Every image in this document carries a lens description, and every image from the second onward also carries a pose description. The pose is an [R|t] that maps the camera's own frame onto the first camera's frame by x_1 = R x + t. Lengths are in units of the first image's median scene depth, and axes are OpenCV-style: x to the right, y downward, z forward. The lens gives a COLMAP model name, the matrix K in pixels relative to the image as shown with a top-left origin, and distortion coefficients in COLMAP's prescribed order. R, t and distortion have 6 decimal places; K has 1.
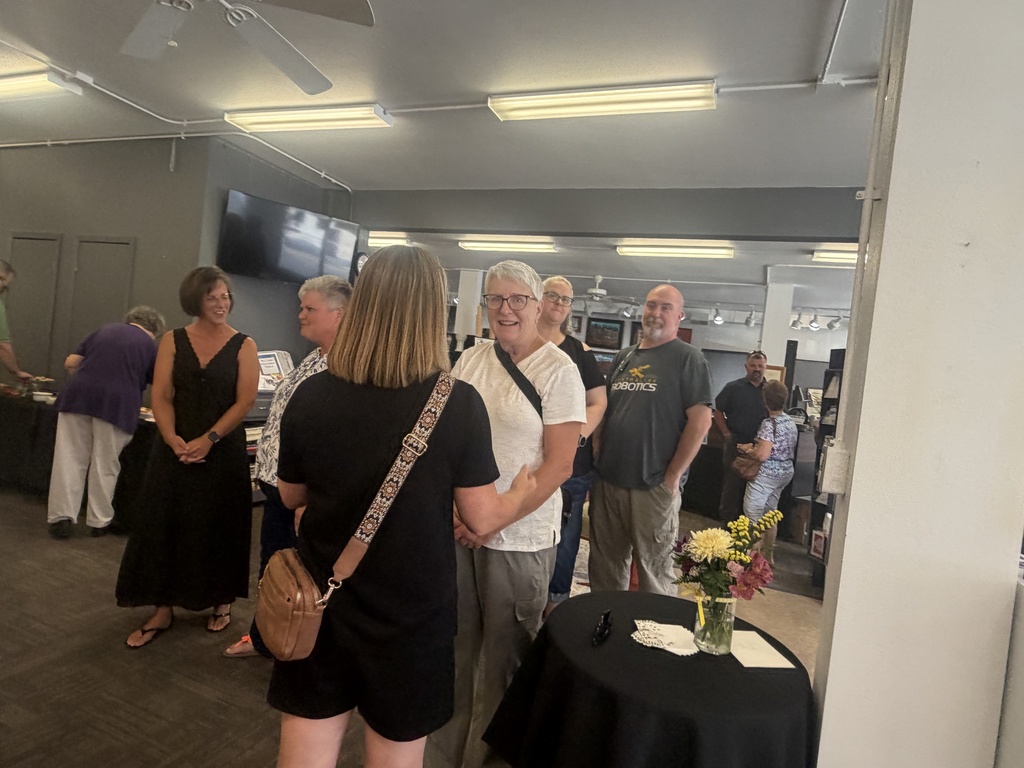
lens RADIAL K [[594.7, 0, 511.3], [0, 594.7, 386.5], [0, 0, 1]] dist [-0.021806, -0.002665]
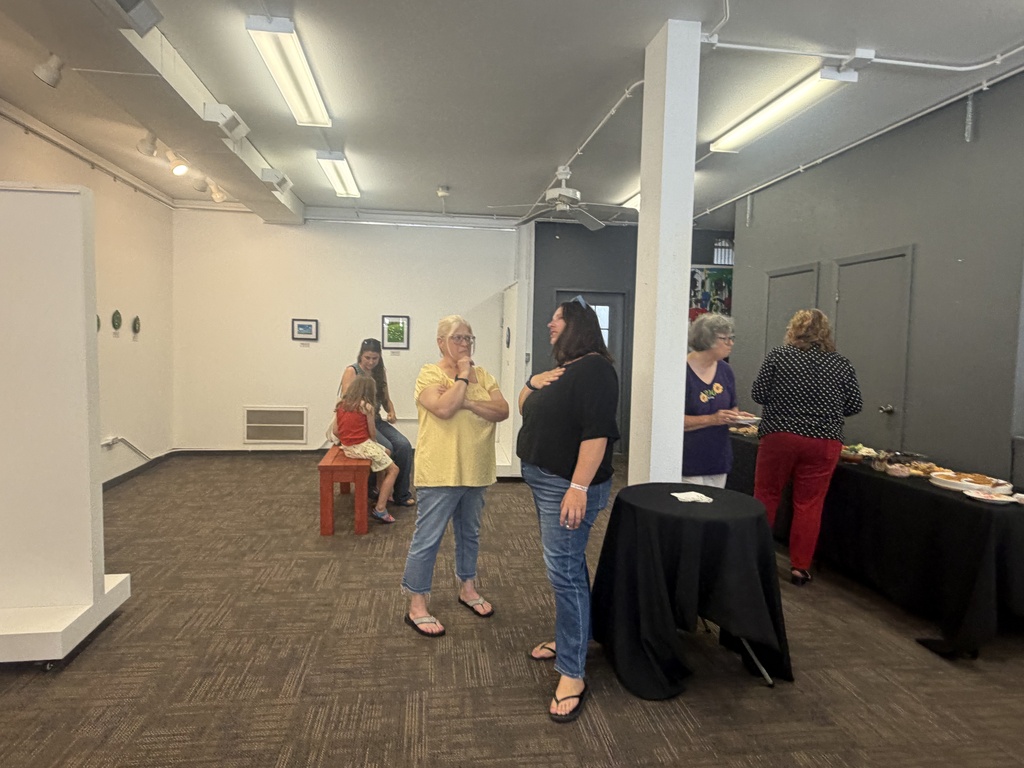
lens RADIAL K [[594.7, 0, 510.3], [0, 594.7, 384.8], [0, 0, 1]] dist [-0.021806, -0.002665]
pose [[0.480573, -0.044181, -0.875841, -0.236979], [0.008766, 0.998922, -0.045579, -0.038770], [0.876911, 0.014226, 0.480443, 0.165965]]
